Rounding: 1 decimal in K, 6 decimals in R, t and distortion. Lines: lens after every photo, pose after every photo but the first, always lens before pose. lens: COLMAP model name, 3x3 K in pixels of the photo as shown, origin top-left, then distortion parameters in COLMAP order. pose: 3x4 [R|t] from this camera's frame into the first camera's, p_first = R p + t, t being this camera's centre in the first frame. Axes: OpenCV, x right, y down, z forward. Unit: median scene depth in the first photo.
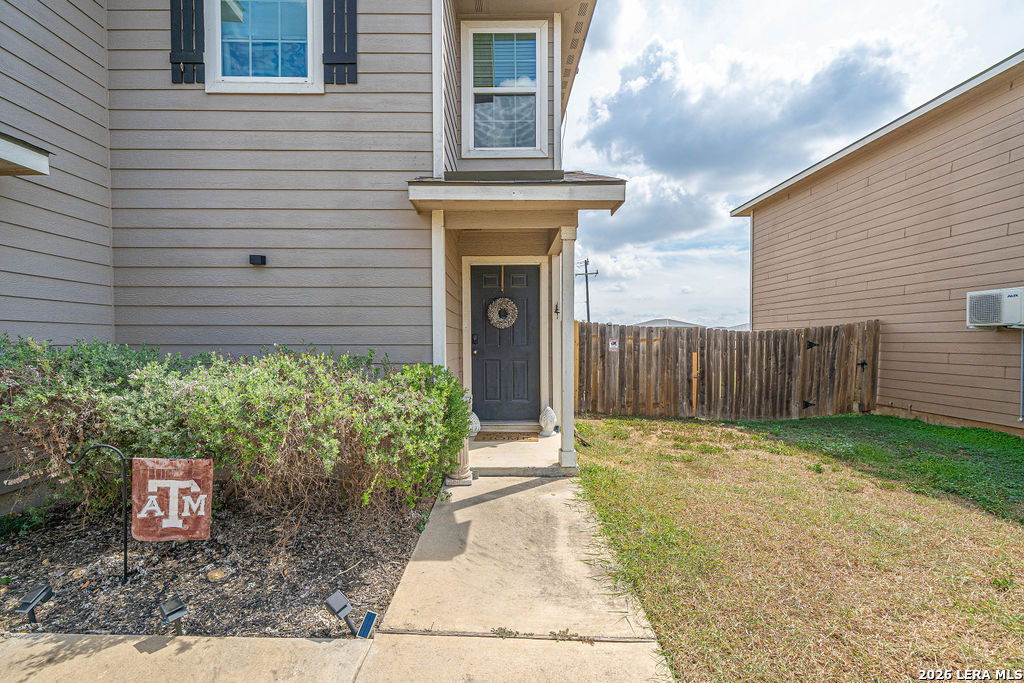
lens RADIAL K [[424.5, 0, 504.6], [0, 424.5, 351.6], [0, 0, 1]] dist [-0.001687, 0.000057]
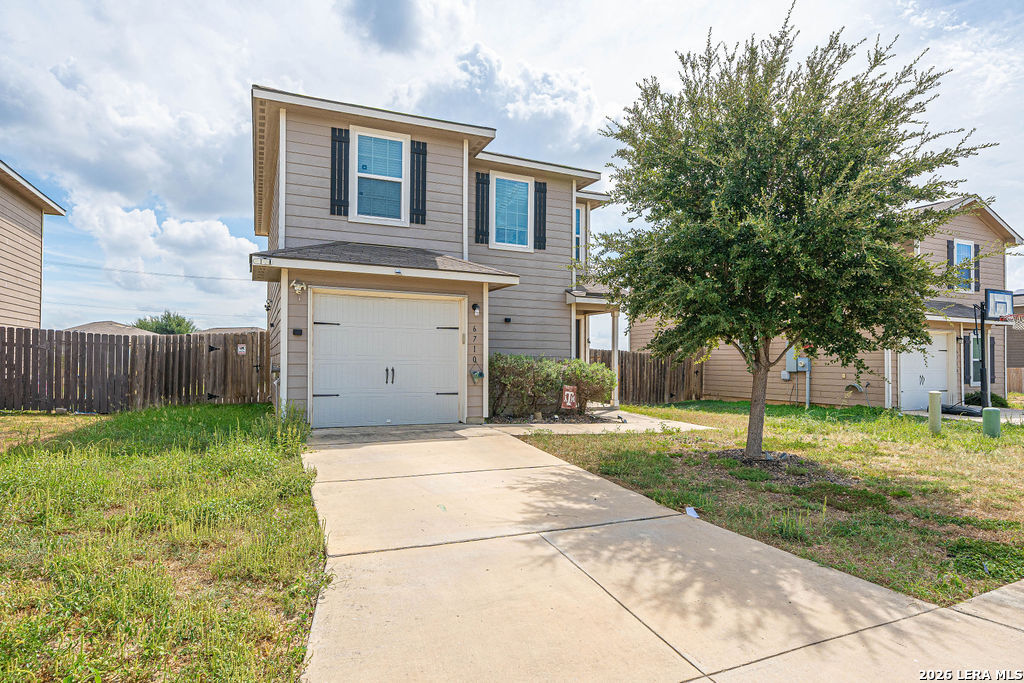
lens RADIAL K [[554.8, 0, 505.7], [0, 554.8, 355.3], [0, 0, 1]] dist [-0.000080, -0.001197]
pose [[0.916471, 0.012623, 0.399903, -1.801007], [0.001915, 0.999352, -0.035935, 0.088909], [-0.400097, 0.033699, 0.915853, -1.787160]]
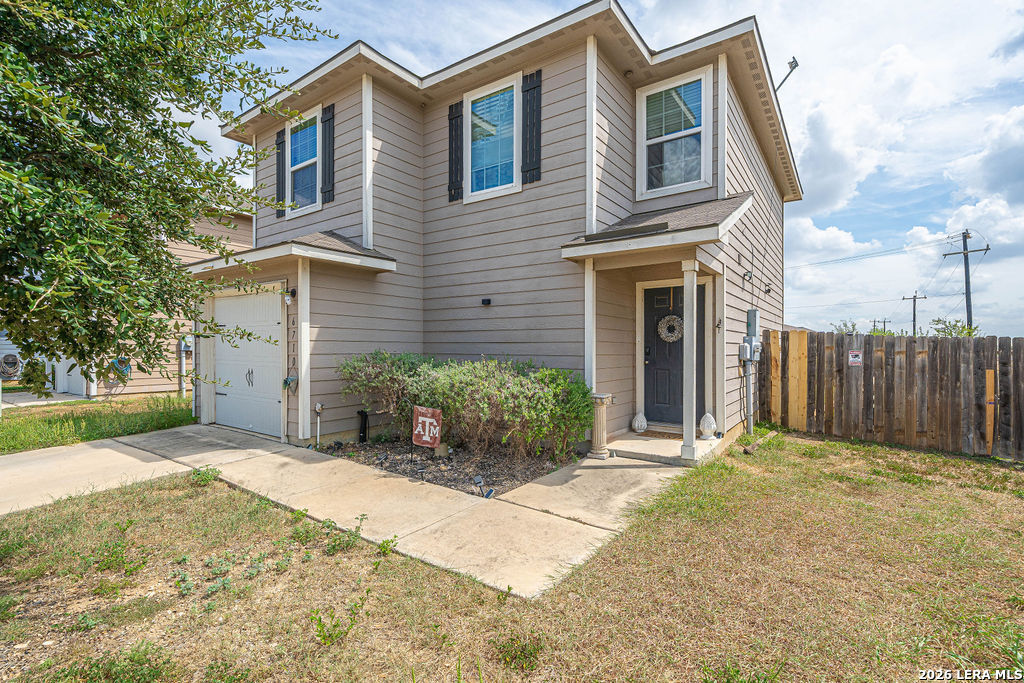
lens RADIAL K [[473.9, 0, 507.4], [0, 473.9, 352.9], [0, 0, 1]] dist [-0.001559, 0.000203]
pose [[0.808369, 0.008787, -0.588611, 0.535436], [-0.018934, 0.999759, -0.011078, -0.003953], [0.588372, 0.020100, 0.808341, -0.396790]]
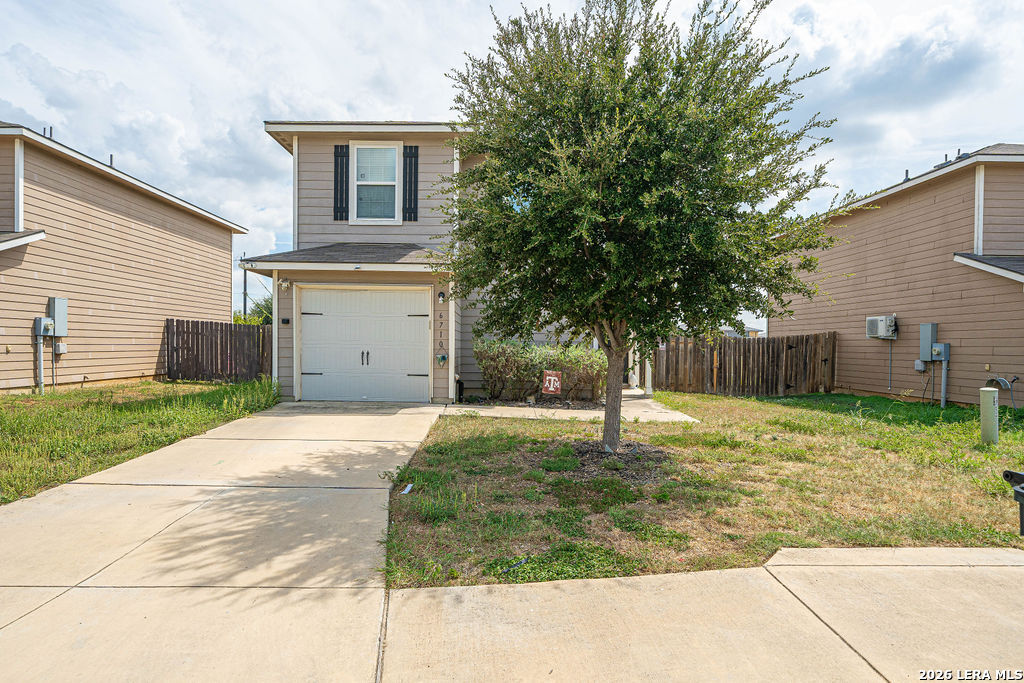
lens RADIAL K [[554.8, 0, 505.7], [0, 554.8, 355.3], [0, 0, 1]] dist [-0.000080, -0.001197]
pose [[0.999908, 0.012257, 0.005727, -0.679954], [-0.012213, 0.999895, -0.007806, 0.089060], [-0.005822, 0.007735, 0.999953, -2.123370]]
